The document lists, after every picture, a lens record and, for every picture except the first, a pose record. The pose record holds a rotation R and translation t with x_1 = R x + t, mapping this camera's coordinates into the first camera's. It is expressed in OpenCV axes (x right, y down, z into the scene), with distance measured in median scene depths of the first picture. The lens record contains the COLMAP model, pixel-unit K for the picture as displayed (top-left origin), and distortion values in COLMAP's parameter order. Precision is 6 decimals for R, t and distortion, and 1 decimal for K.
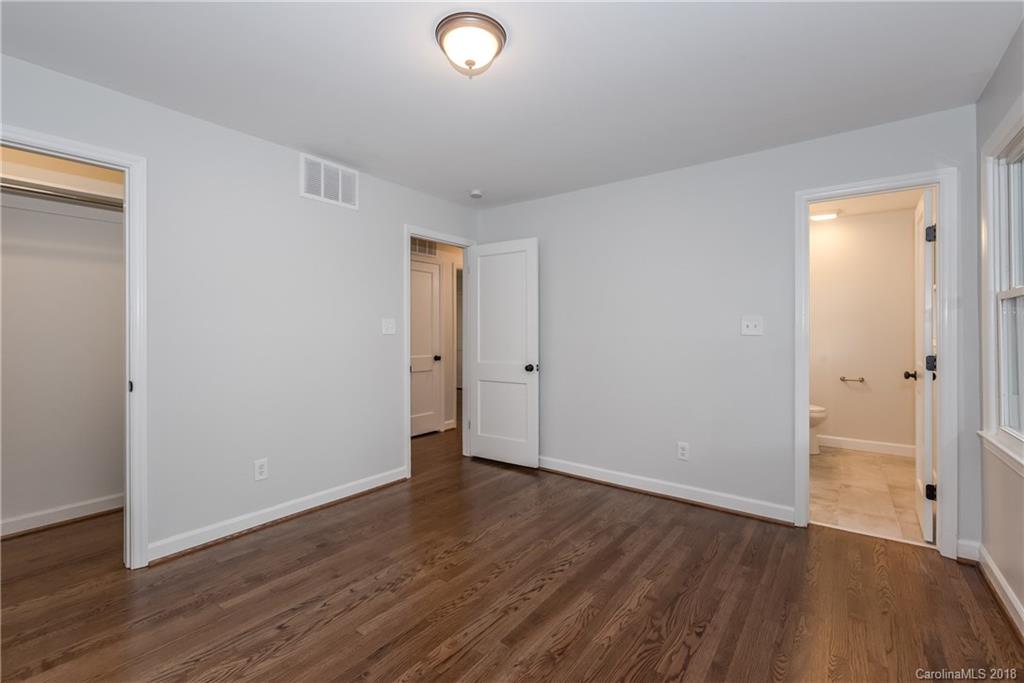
lens RADIAL K [[443.7, 0, 512.0], [0, 443.7, 341.5], [0, 0, 1]] dist [-0.000047, -0.000366]
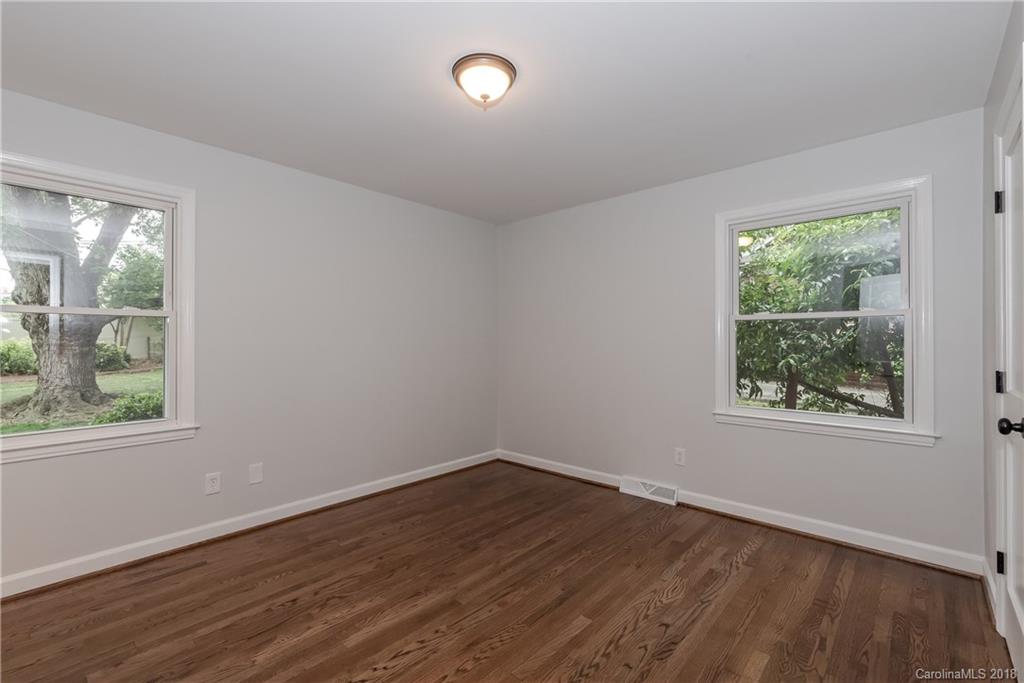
lens RADIAL K [[443.7, 0, 512.0], [0, 443.7, 341.5], [0, 0, 1]] dist [-0.000047, -0.000366]
pose [[-0.995642, 0.003004, 0.093207, -0.244900], [0.003159, 0.999994, 0.001512, -0.025152], [-0.093202, 0.001800, -0.995646, 1.948586]]
